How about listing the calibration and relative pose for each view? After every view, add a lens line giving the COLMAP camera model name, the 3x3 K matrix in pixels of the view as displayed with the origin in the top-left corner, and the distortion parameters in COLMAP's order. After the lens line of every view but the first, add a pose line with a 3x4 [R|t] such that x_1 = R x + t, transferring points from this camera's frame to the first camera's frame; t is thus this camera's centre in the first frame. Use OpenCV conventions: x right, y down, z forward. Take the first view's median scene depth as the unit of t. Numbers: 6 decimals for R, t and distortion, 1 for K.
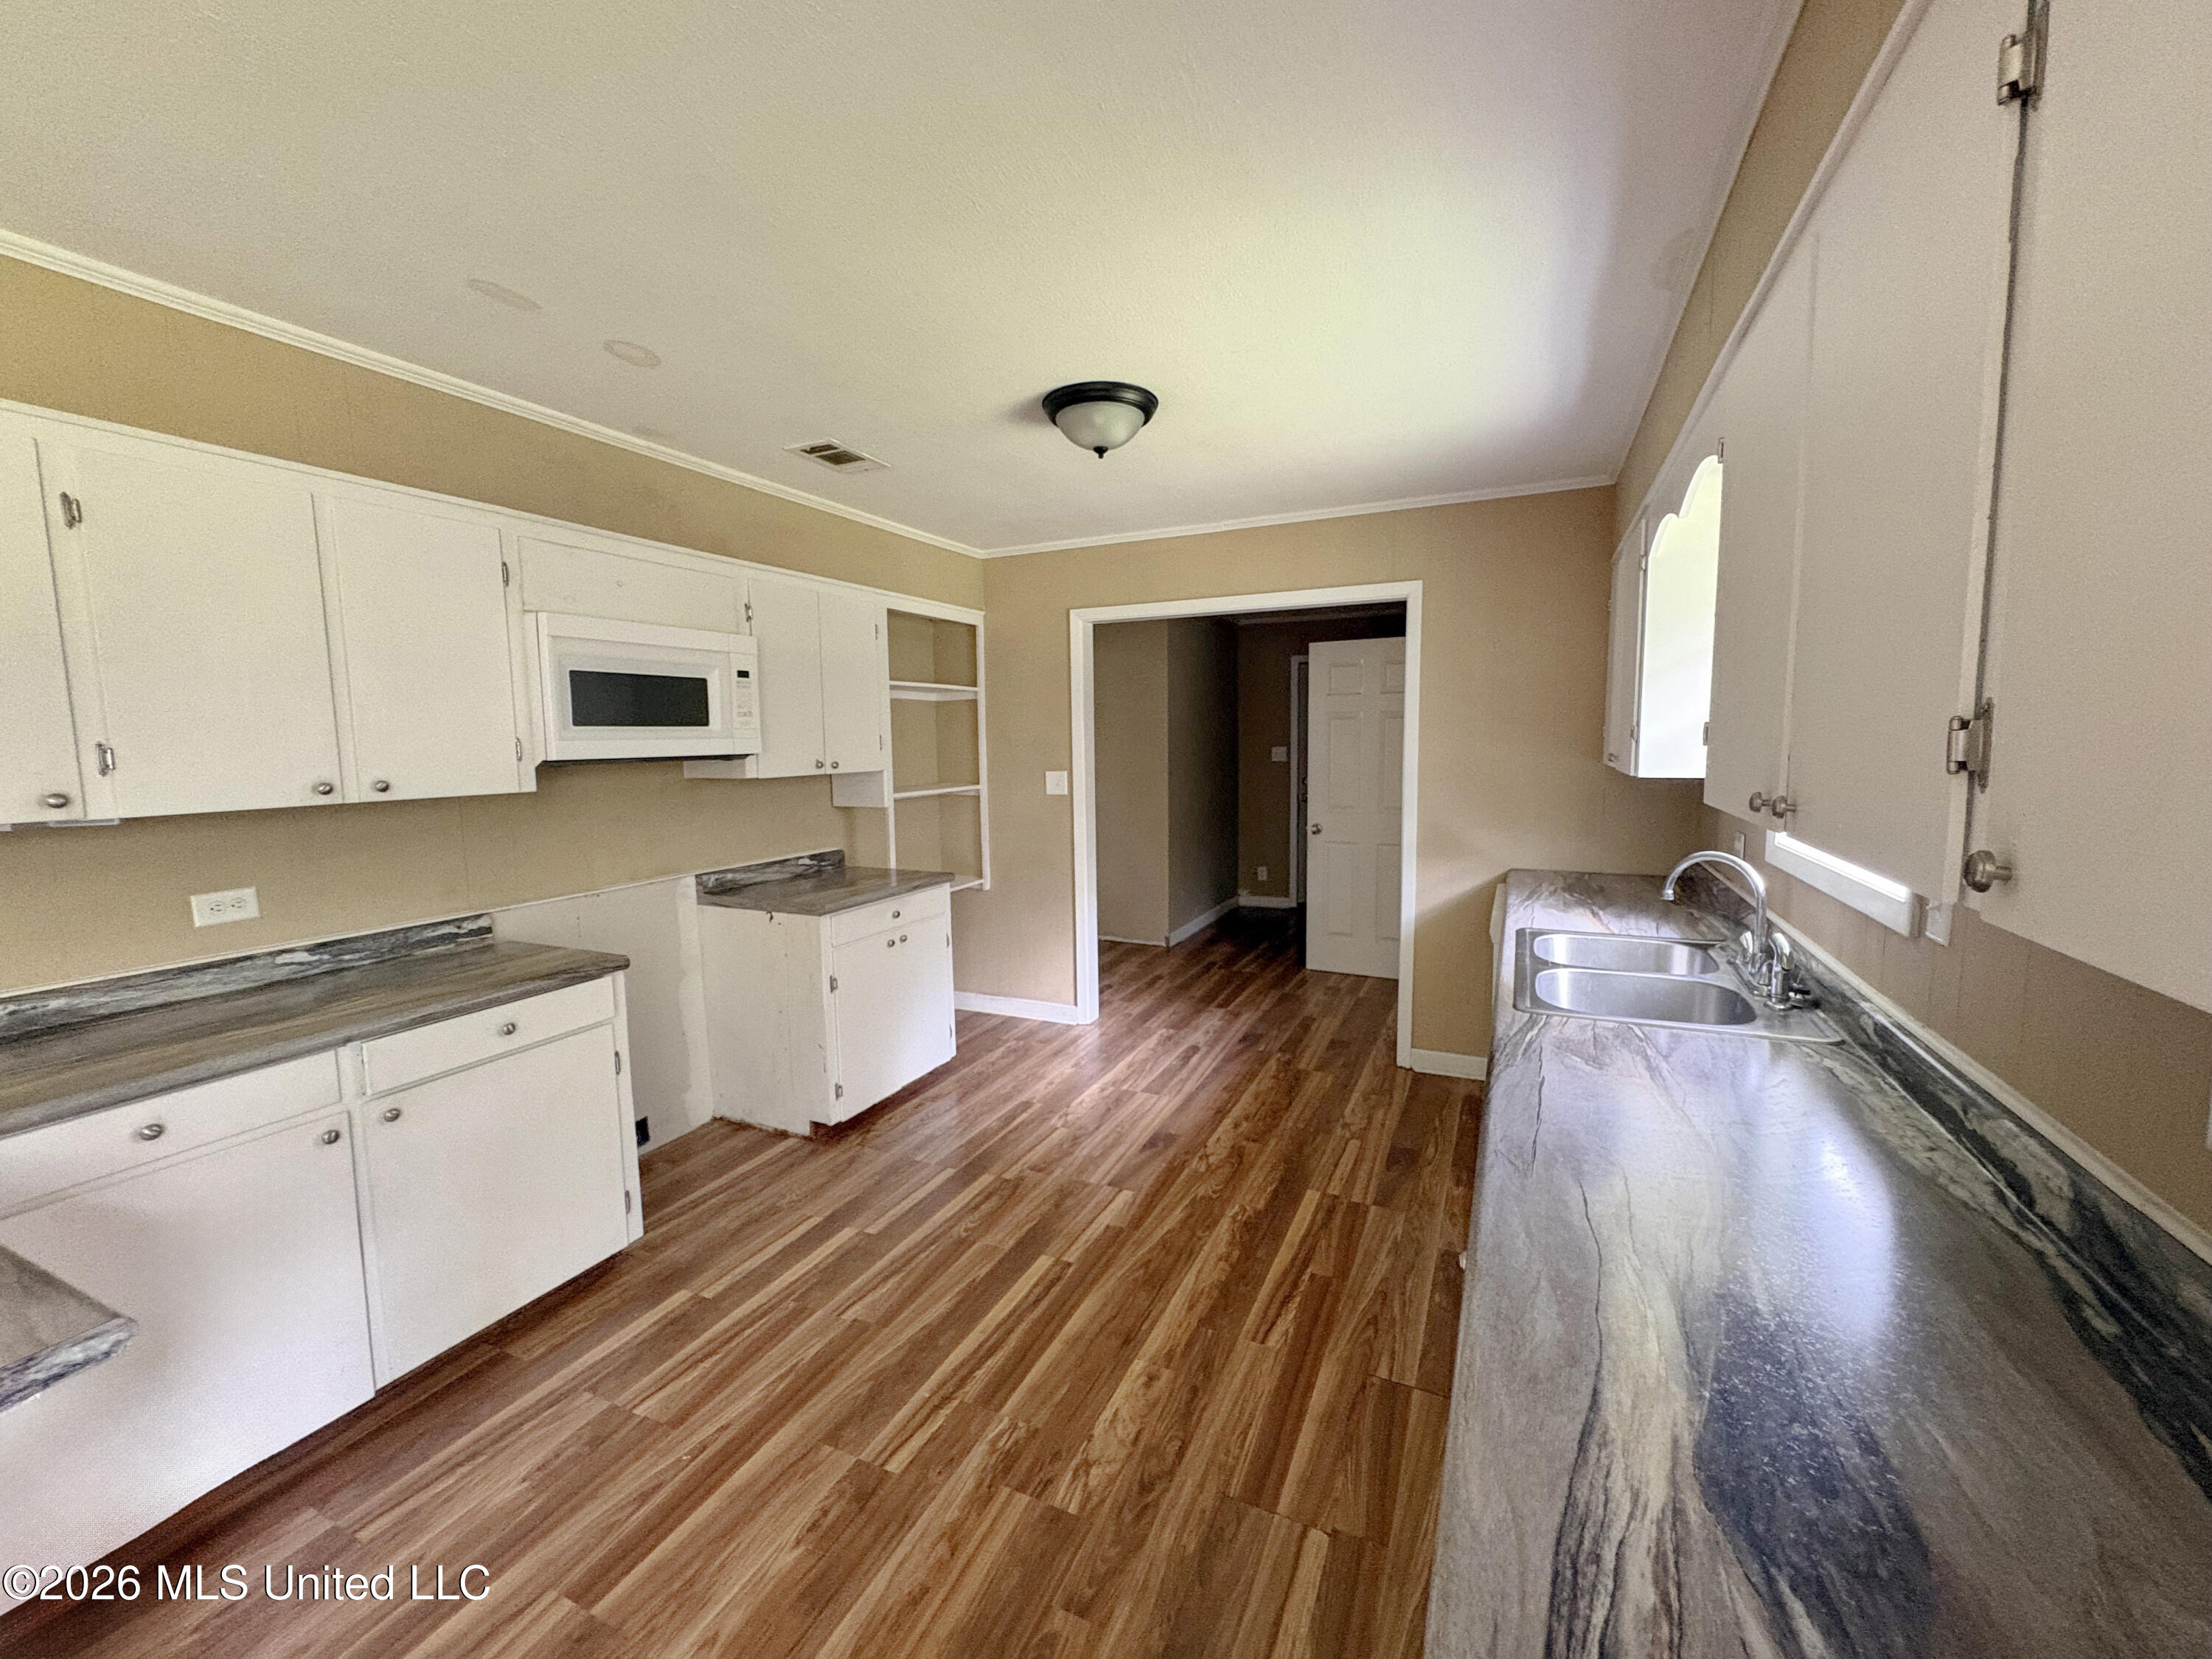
lens RADIAL K [[903.4, 0, 1114.1], [0, 903.4, 833.7], [0, 0, 1]] dist [-0.000310, 0.000257]
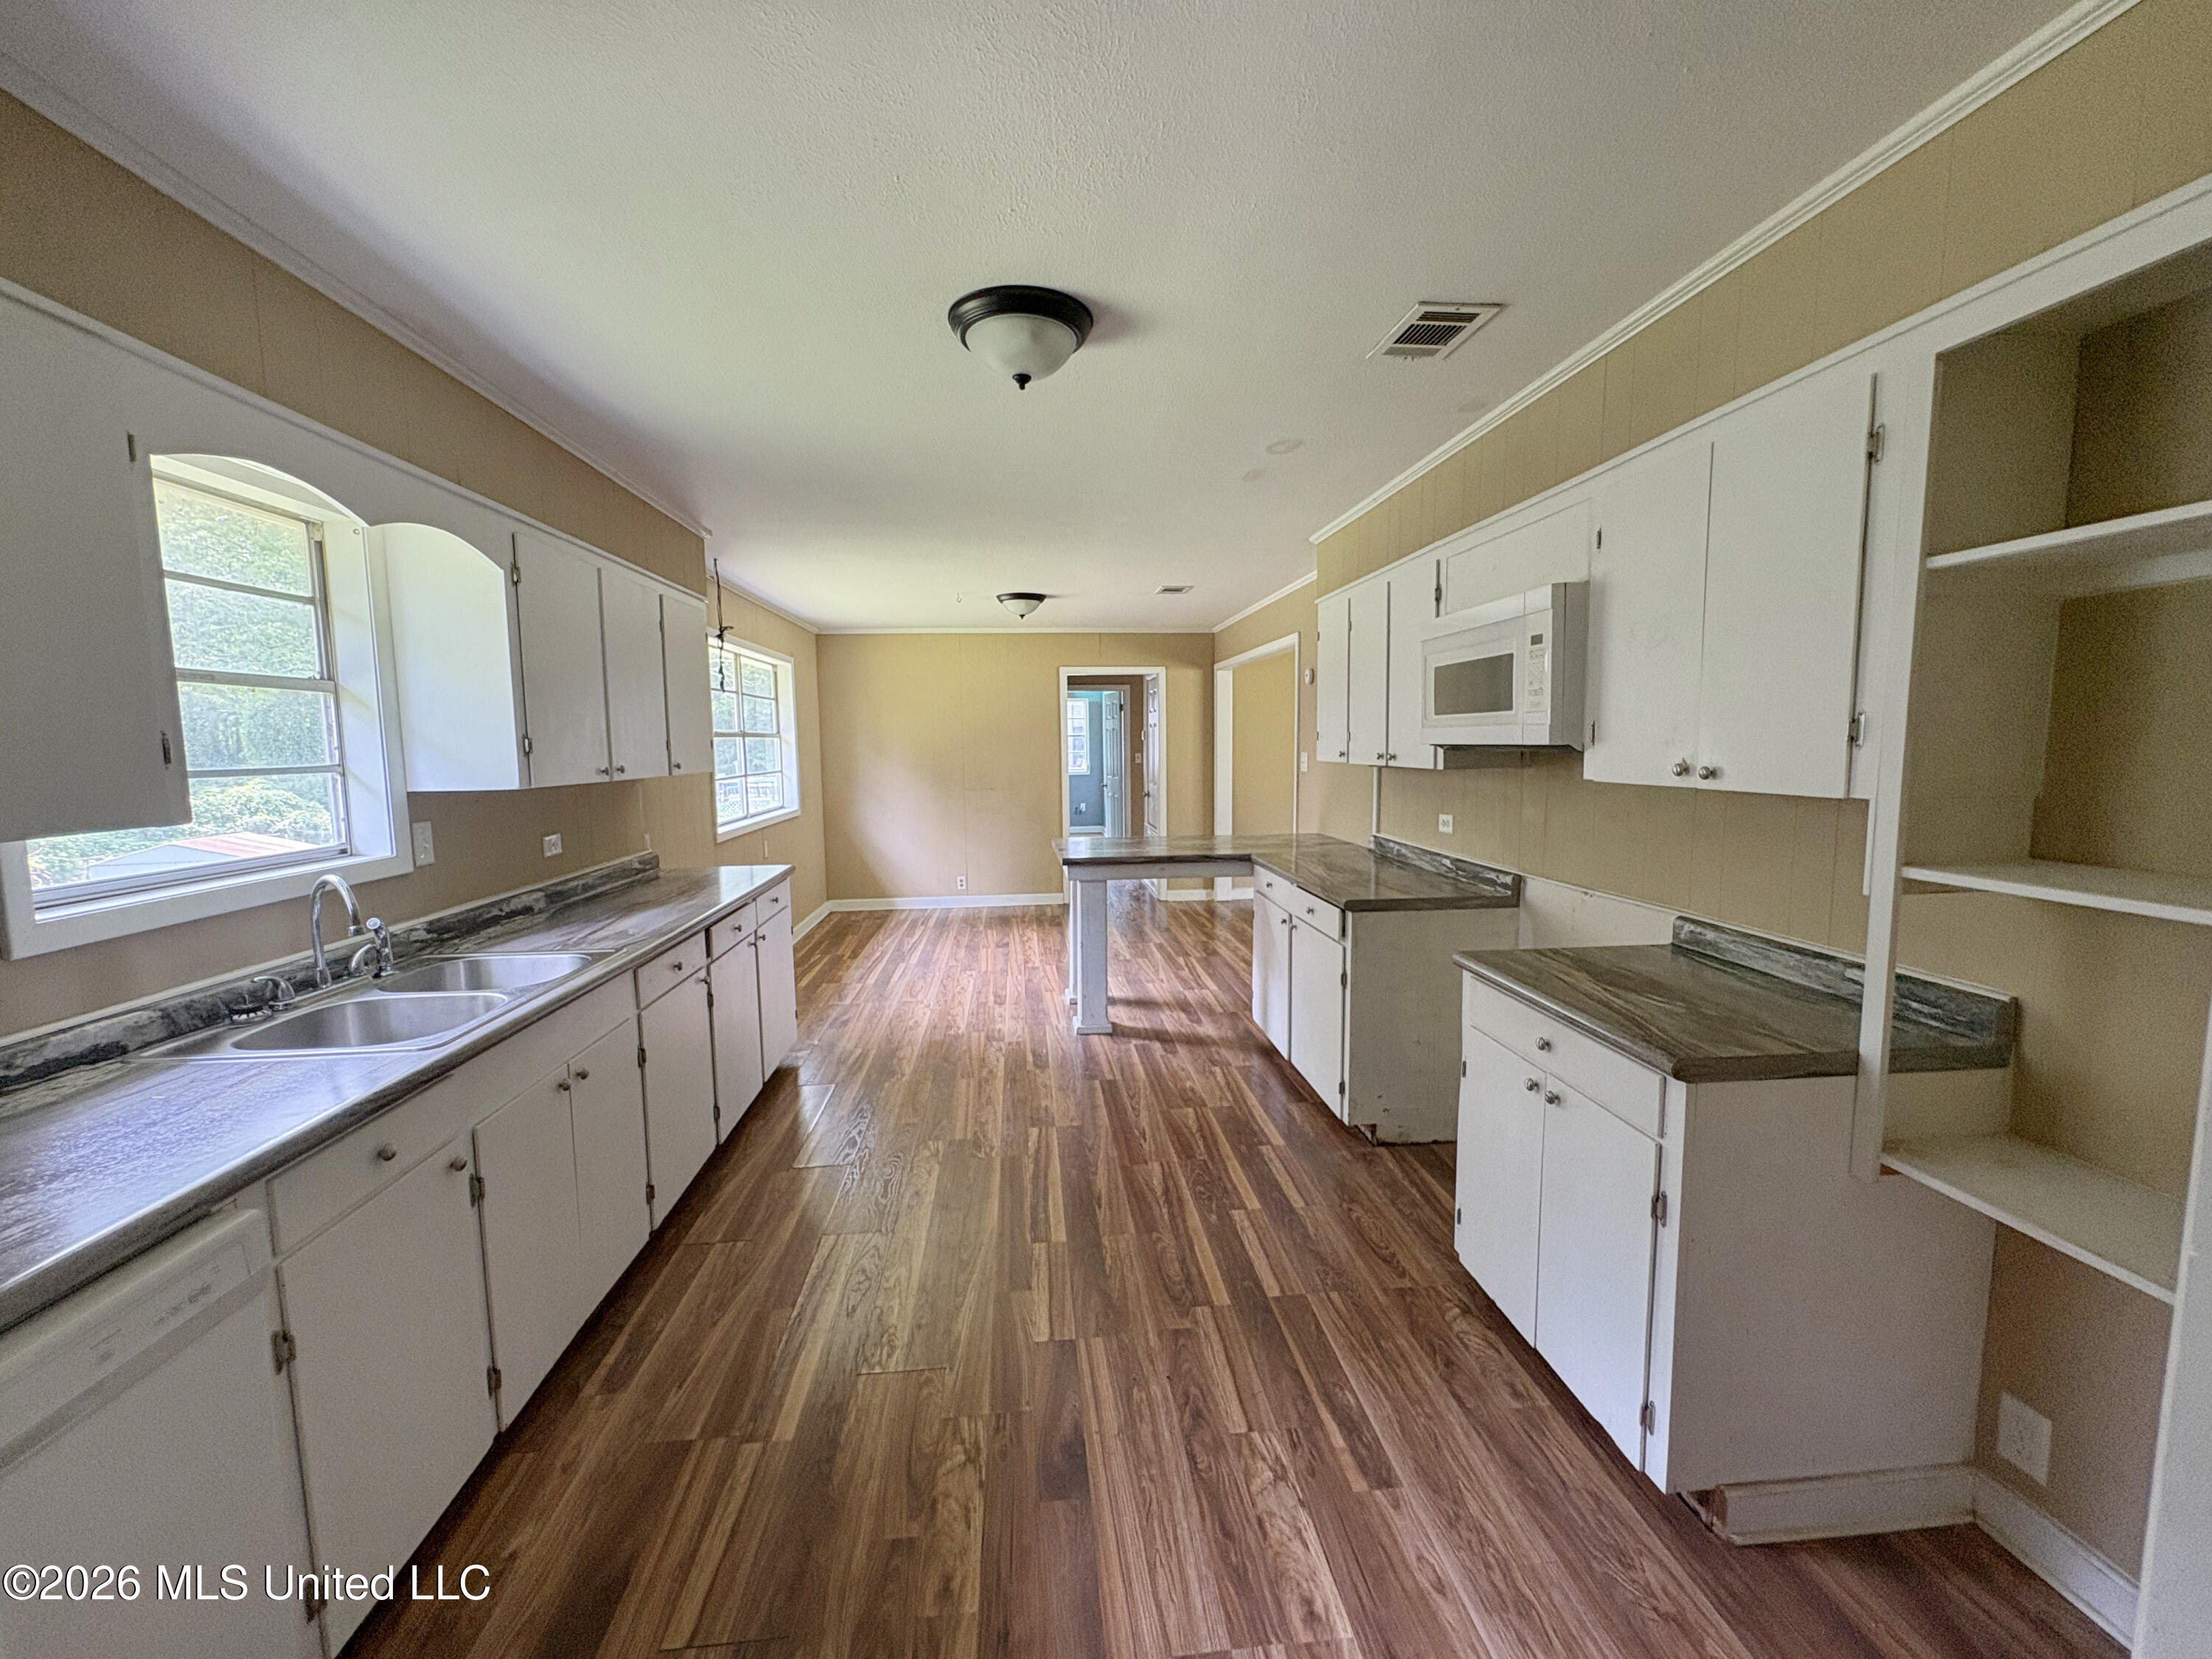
lens RADIAL K [[903.4, 0, 1104.4], [0, 903.4, 828.6], [0, 0, 1]] dist [-0.000310, 0.000257]
pose [[-0.870956, 0.075479, -0.485530, 0.350325], [-0.026075, 0.979639, 0.199065, -0.199589], [0.490669, 0.186037, -0.851254, 1.836585]]
